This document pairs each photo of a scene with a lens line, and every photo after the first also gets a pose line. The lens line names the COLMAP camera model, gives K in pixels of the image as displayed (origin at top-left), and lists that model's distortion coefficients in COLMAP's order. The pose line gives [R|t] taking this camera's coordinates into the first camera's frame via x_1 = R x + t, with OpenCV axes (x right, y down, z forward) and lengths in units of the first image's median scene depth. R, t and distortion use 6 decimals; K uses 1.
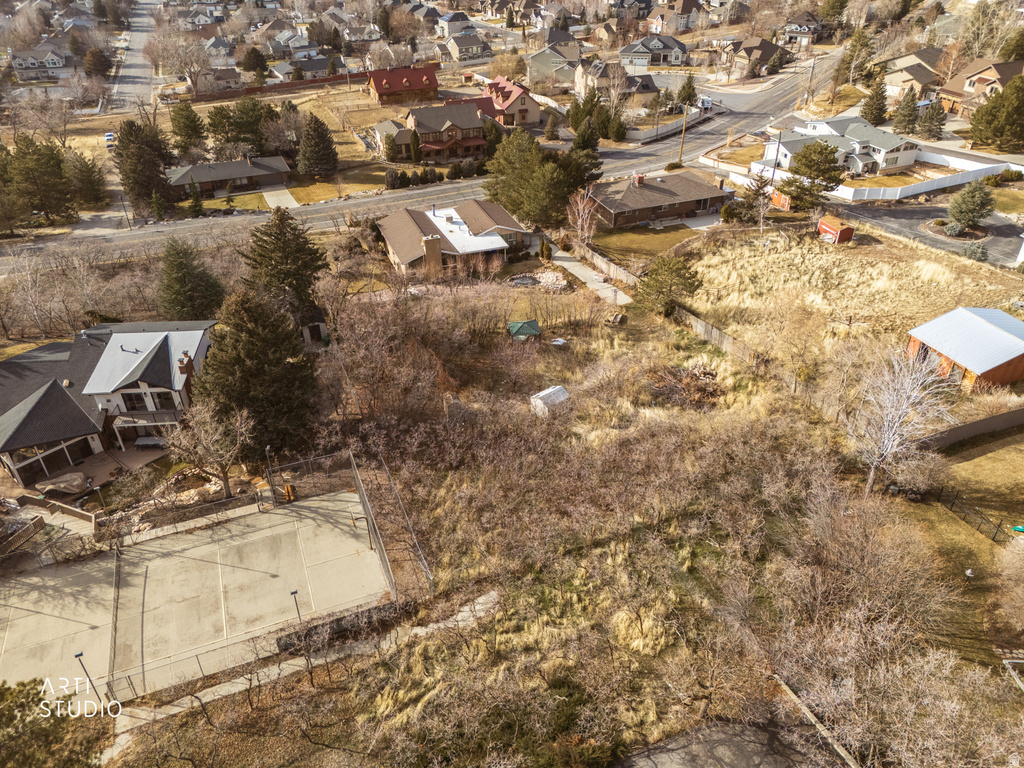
lens RADIAL K [[751.2, 0, 512.6], [0, 751.2, 385.3], [0, 0, 1]] dist [0.074496, -0.063498]
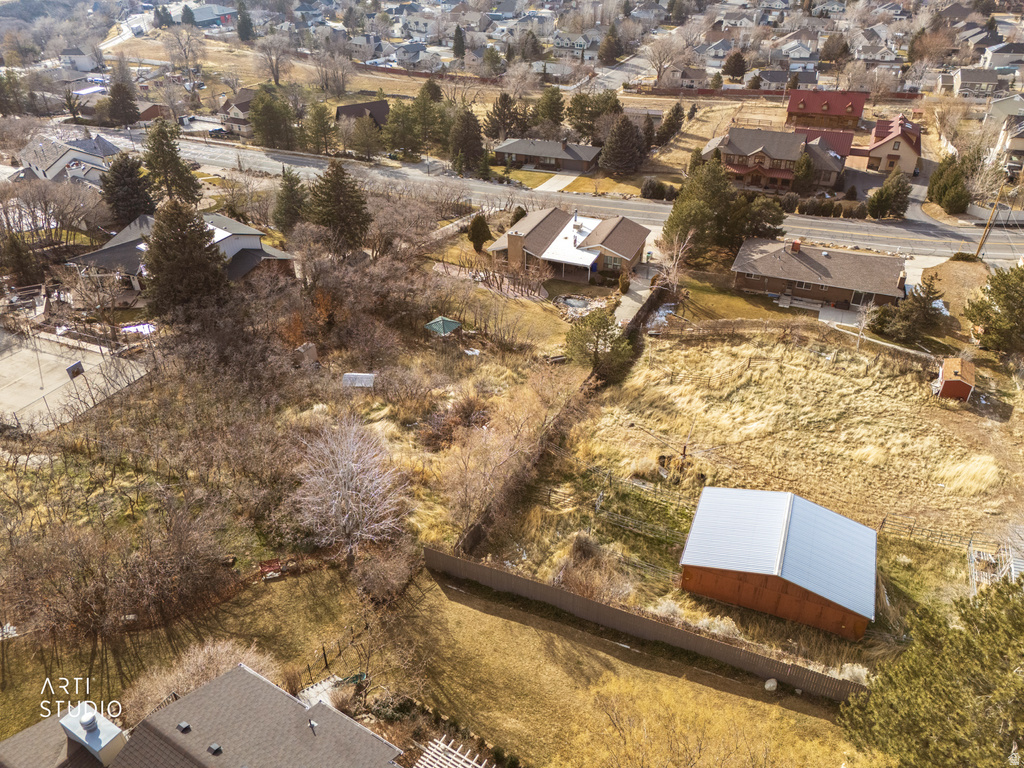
lens RADIAL K [[751.2, 0, 514.9], [0, 751.2, 380.2], [0, 0, 1]] dist [0.074496, -0.063498]
pose [[0.720313, 0.382271, -0.578807, 0.513934], [-0.388805, 0.913539, 0.119485, -0.122103], [0.574439, 0.138976, 0.806663, 0.173200]]
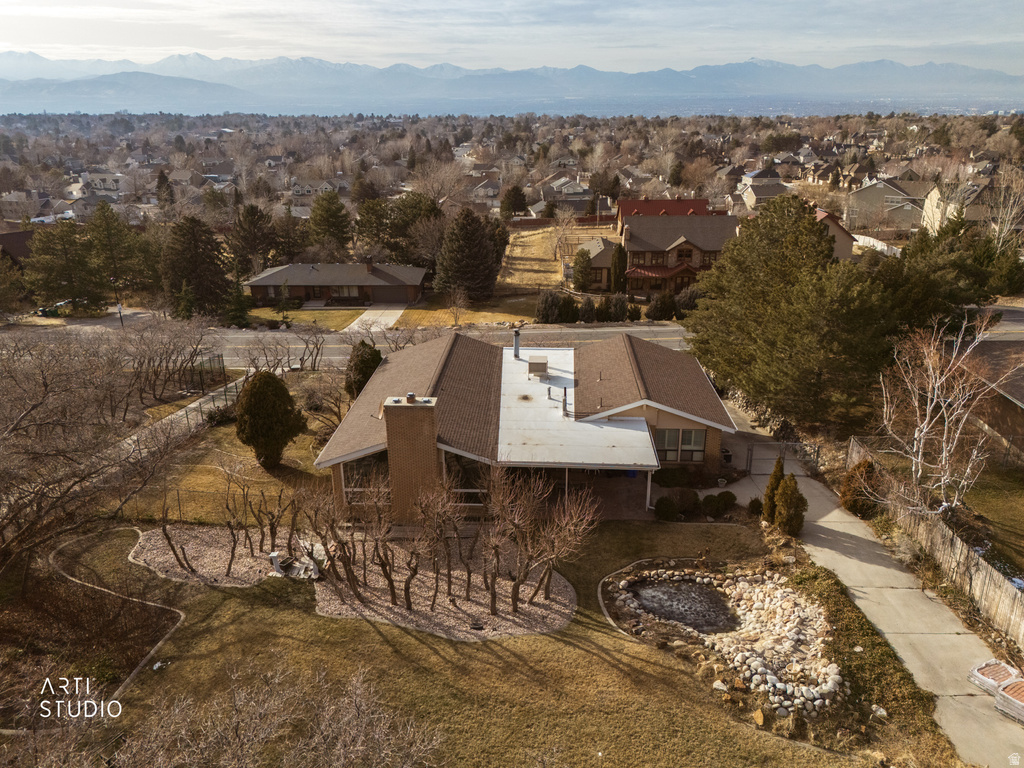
lens RADIAL K [[751.2, 0, 512.5], [0, 751.2, 382.0], [0, 0, 1]] dist [0.074496, -0.063498]
pose [[0.917288, 0.139541, -0.372977, 0.048556], [-0.222565, 0.956306, -0.189588, -0.137418], [0.330224, 0.256918, 0.908265, 0.647386]]
